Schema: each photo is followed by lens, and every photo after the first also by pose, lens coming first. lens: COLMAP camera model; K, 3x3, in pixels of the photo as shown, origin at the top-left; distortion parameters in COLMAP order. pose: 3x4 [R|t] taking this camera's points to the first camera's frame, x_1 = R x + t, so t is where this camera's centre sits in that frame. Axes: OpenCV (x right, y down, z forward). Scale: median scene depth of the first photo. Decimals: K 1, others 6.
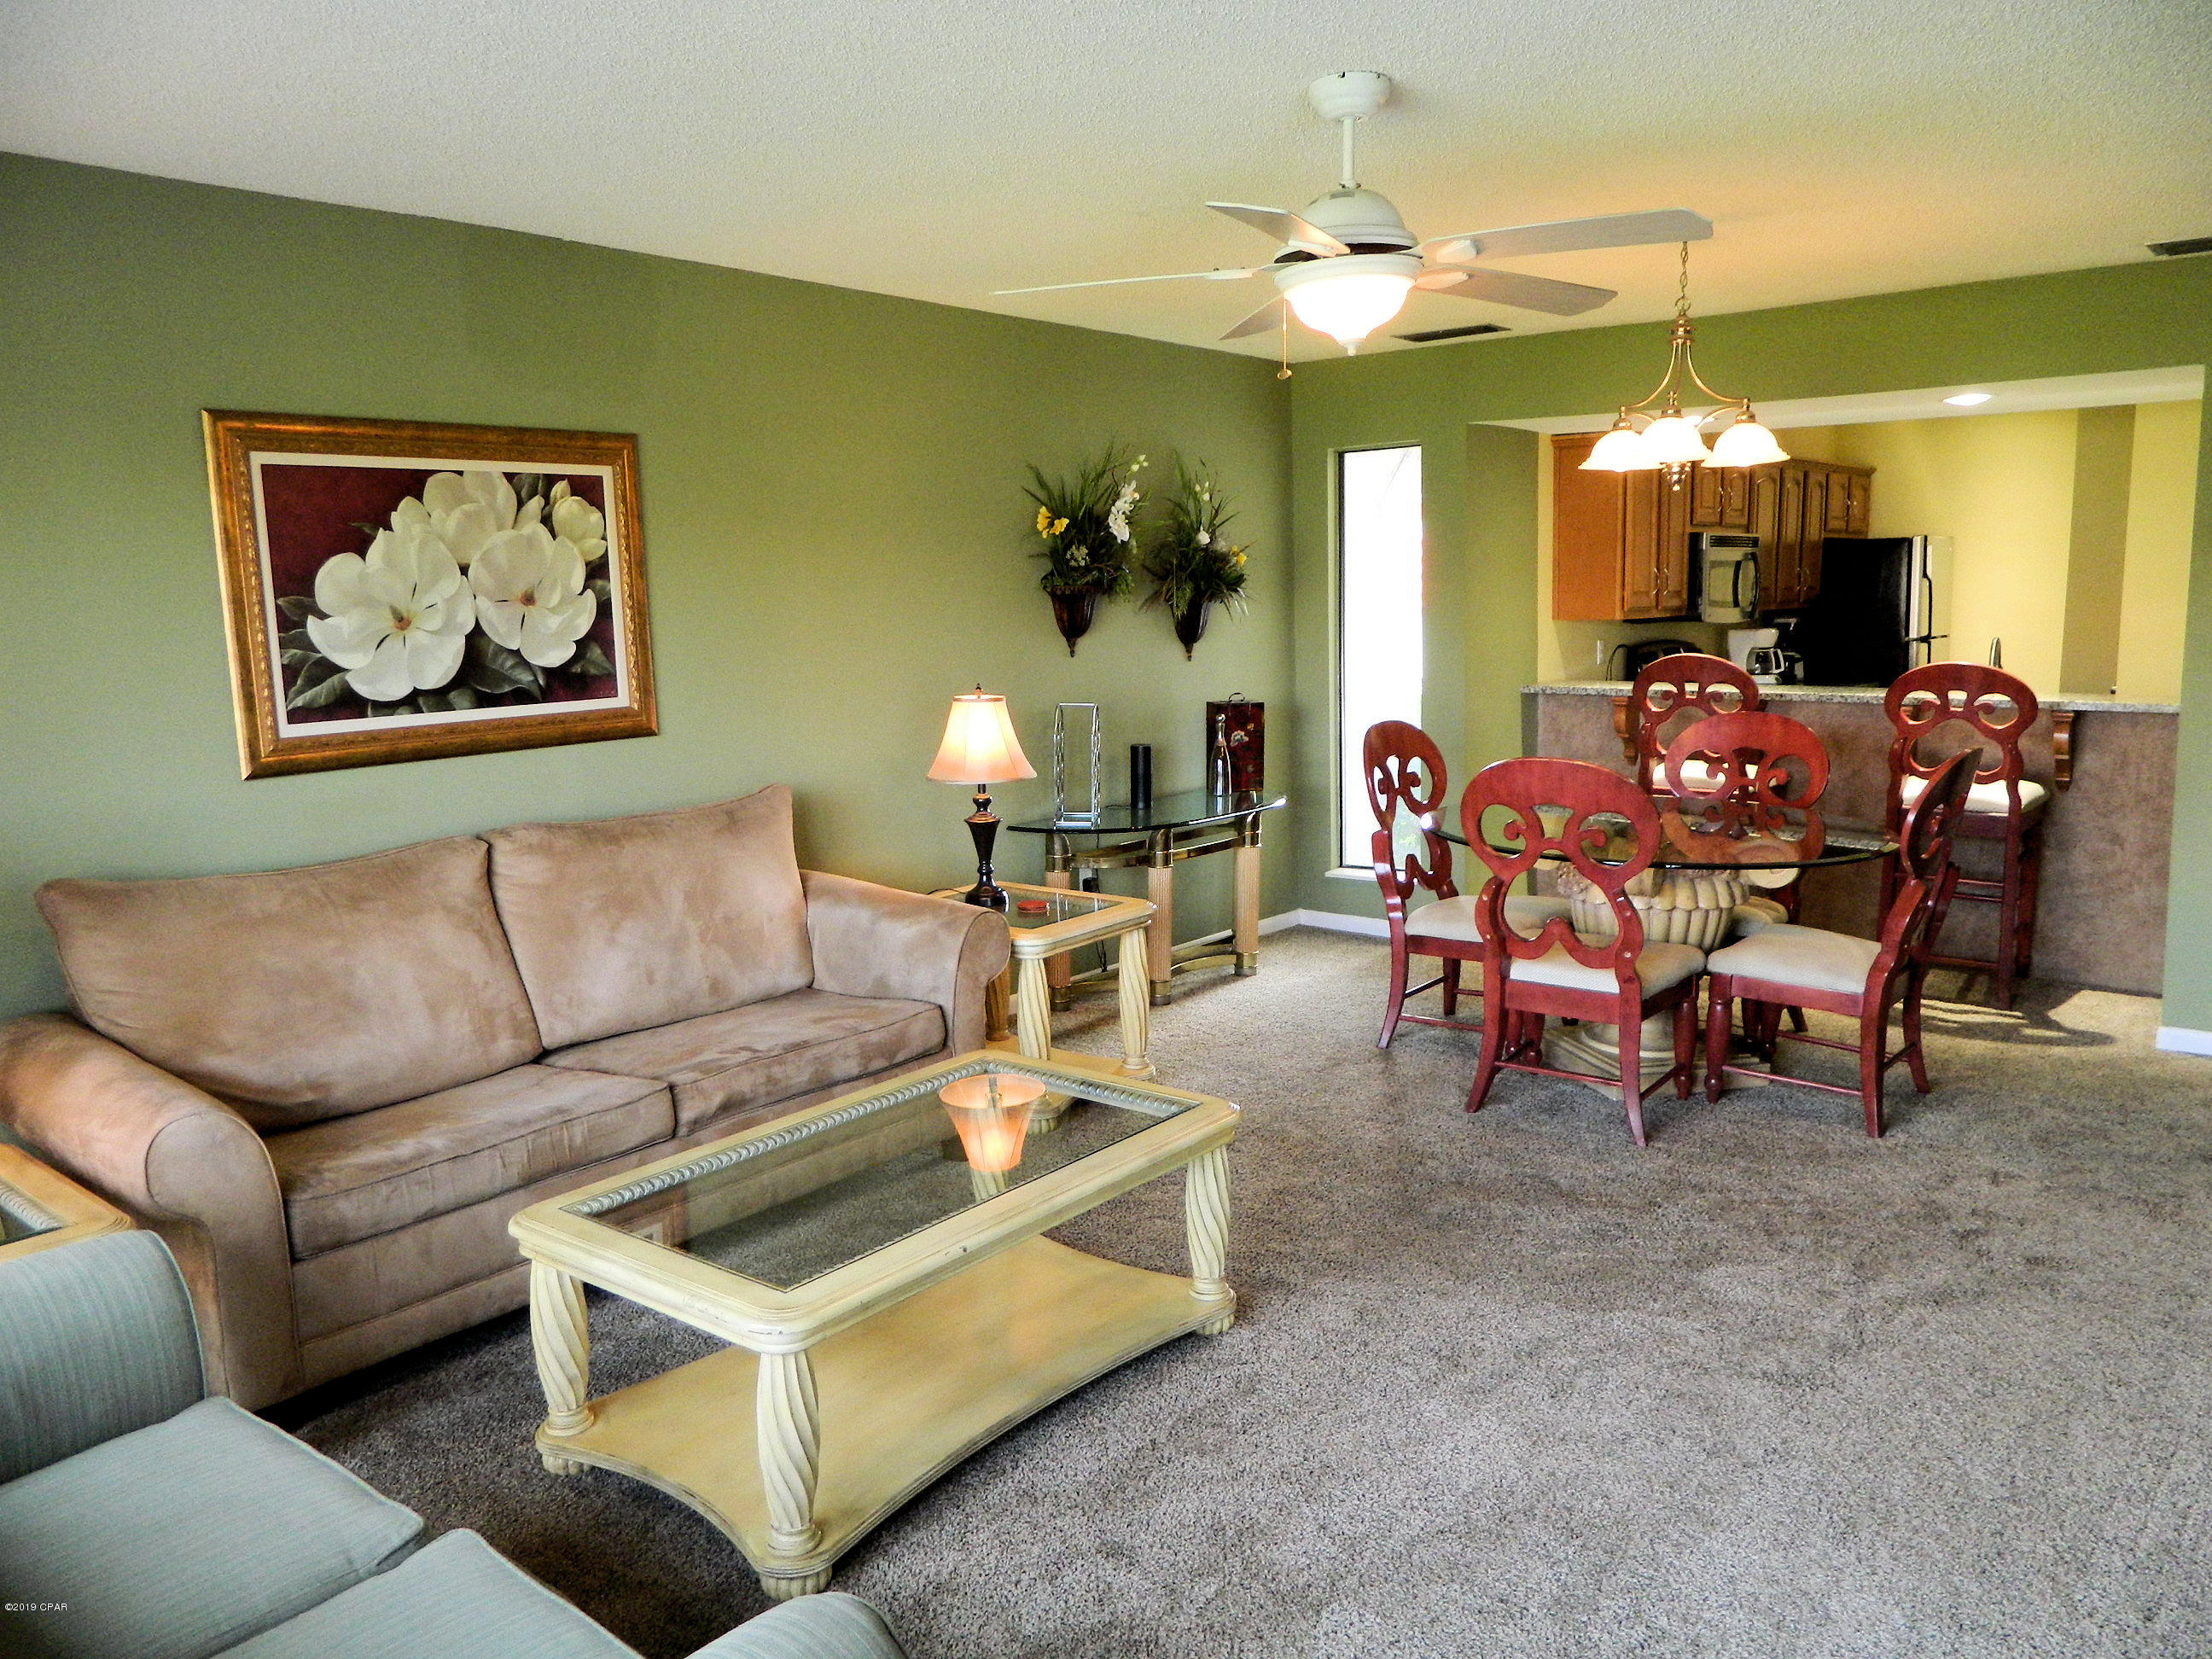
lens RADIAL K [[1640.2, 0, 1107.3], [0, 1640.2, 838.4], [0, 0, 1]] dist [0.001224, 0.007090]
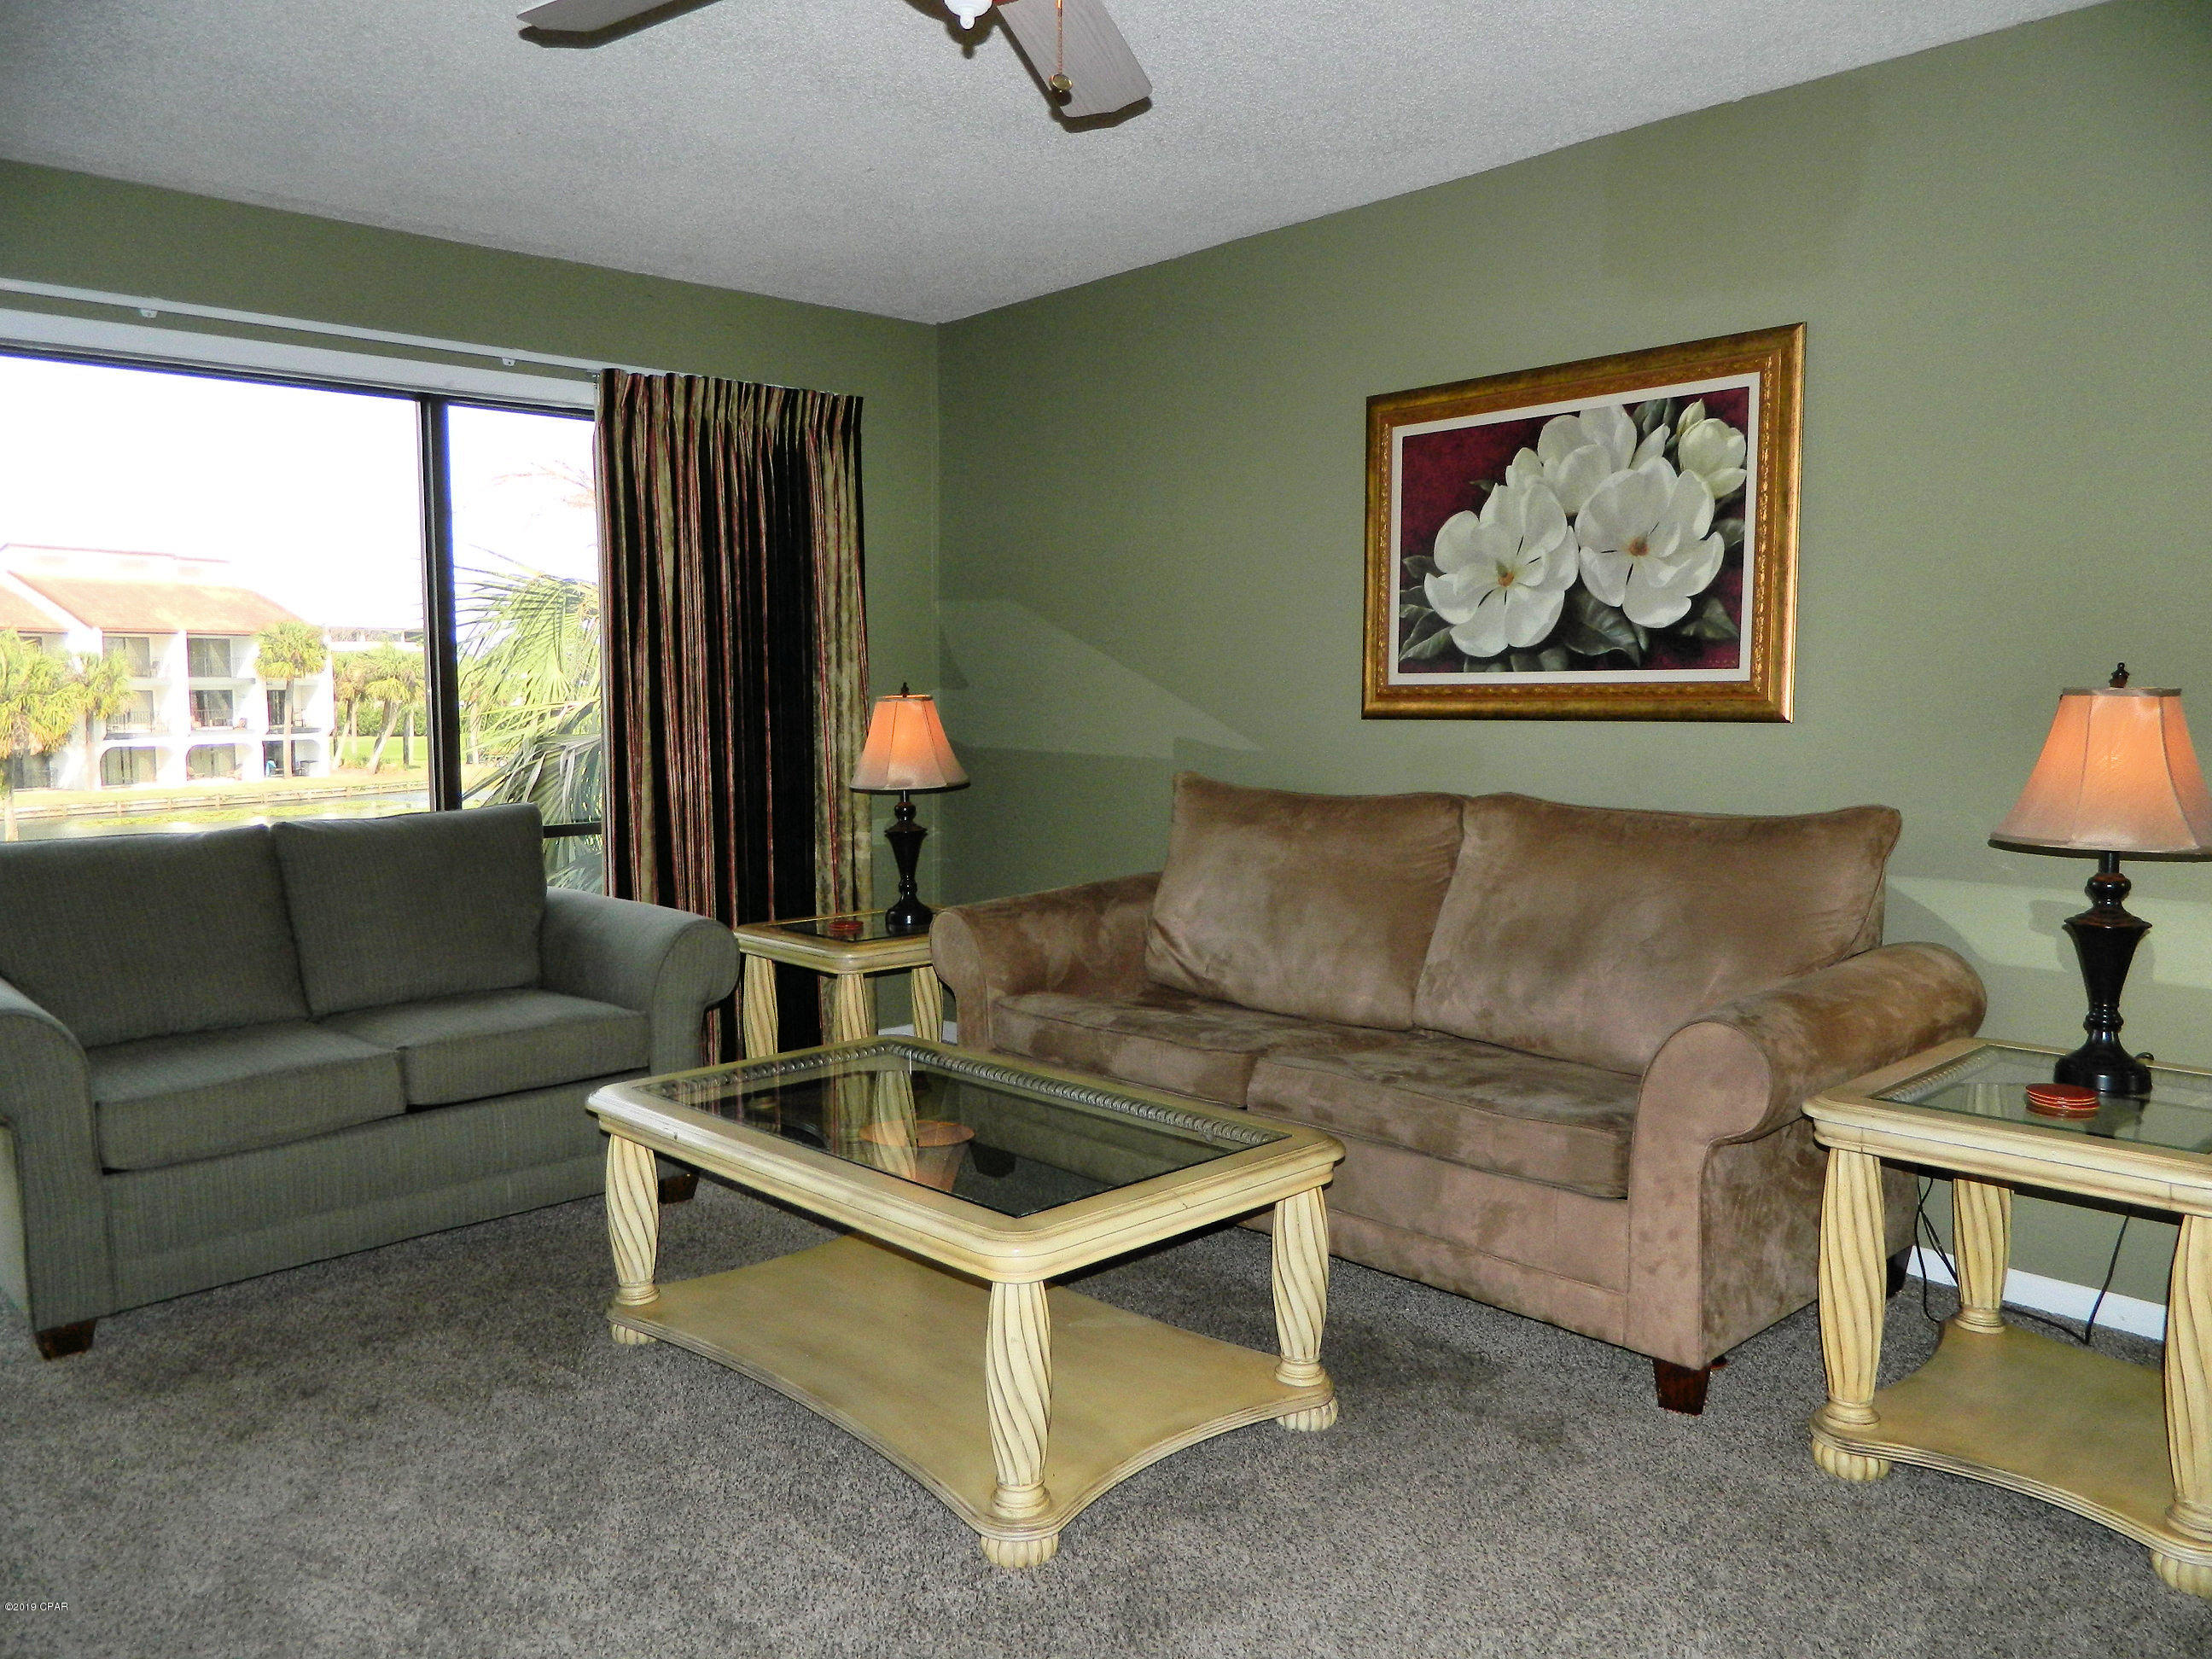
lens RADIAL K [[1640.2, 0, 1109.9], [0, 1640.2, 827.7], [0, 0, 1]] dist [0.001224, 0.007090]
pose [[-0.131685, 0.108609, -0.985324, 0.564480], [-0.145152, 0.981153, 0.127549, -0.073417], [0.980607, 0.159818, -0.113438, 0.873048]]
